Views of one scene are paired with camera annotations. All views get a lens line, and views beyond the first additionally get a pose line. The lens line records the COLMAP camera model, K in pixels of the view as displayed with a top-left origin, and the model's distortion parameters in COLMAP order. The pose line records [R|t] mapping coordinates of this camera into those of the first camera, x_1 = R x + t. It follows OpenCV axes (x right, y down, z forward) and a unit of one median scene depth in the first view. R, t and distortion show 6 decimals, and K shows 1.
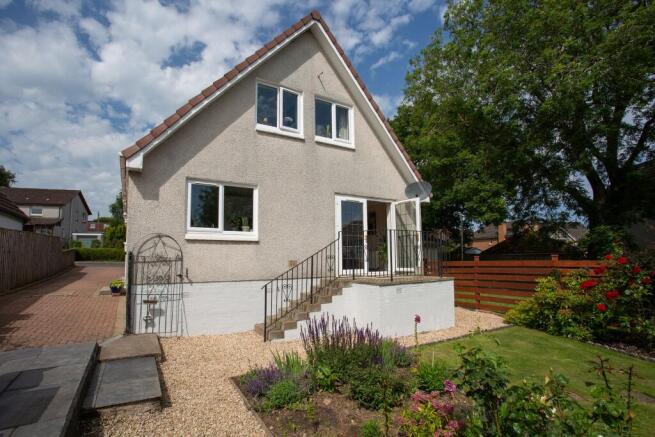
lens RADIAL K [[329.5, 0, 327.4], [0, 329.5, 236.0], [0, 0, 1]] dist [-0.046920, 0.000610]
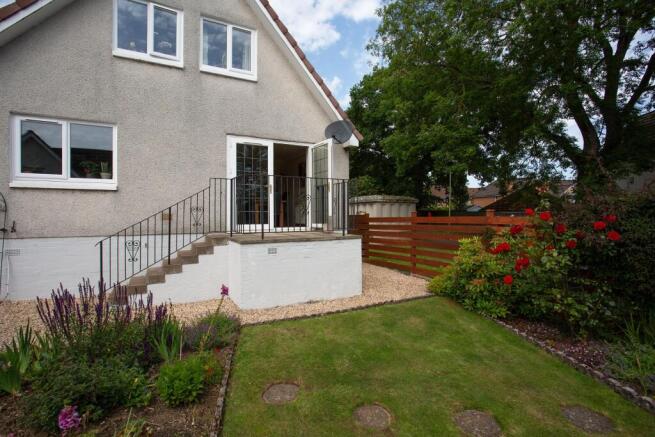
lens RADIAL K [[327.9, 0, 327.5], [0, 327.9, 218.5], [0, 0, 1]] dist [-0.071794, 0.023215]
pose [[0.999097, 0.007113, -0.041881, 0.314941], [-0.003850, 0.996987, 0.077474, 0.019879], [0.042306, -0.077242, 0.996114, 0.173604]]
